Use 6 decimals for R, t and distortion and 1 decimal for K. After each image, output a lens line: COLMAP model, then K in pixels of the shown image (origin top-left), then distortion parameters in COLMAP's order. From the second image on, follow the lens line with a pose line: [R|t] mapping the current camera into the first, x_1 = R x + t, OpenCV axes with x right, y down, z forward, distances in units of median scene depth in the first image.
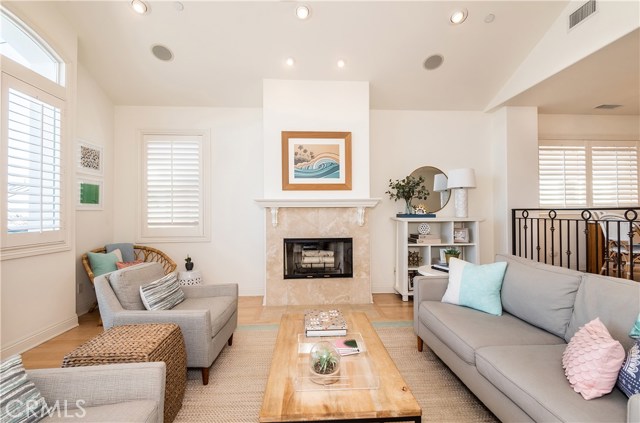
lens RADIAL K [[304.4, 0, 318.7], [0, 304.4, 209.6], [0, 0, 1]] dist [0.011201, -0.000939]
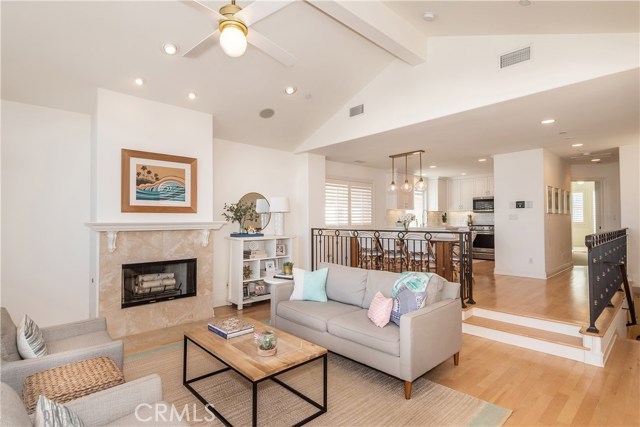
lens RADIAL K [[326.6, 0, 321.5], [0, 326.6, 215.6], [0, 0, 1]] dist [0.027008, -0.014839]
pose [[0.765007, 0.012991, 0.643891, -0.294825], [-0.005536, 0.999892, -0.013596, -0.042776], [-0.643998, 0.006836, 0.764997, -0.154020]]
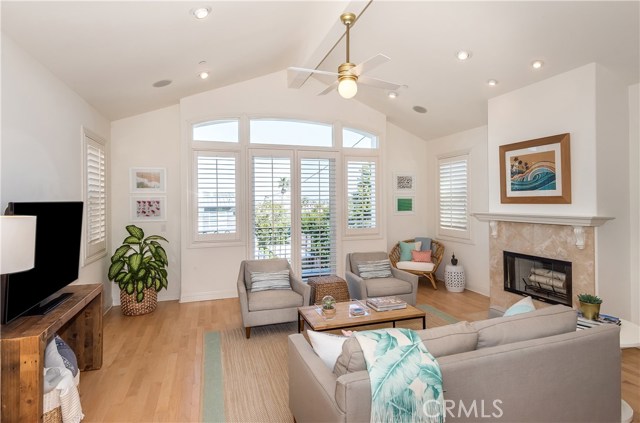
lens RADIAL K [[335.4, 0, 320.2], [0, 335.4, 199.2], [0, 0, 1]] dist [-0.030027, -0.000199]
pose [[0.253169, 0.000570, -0.967422, 0.796882], [0.012899, 0.999909, 0.003965, -0.088852], [0.967336, -0.013483, 0.253139, 0.127765]]
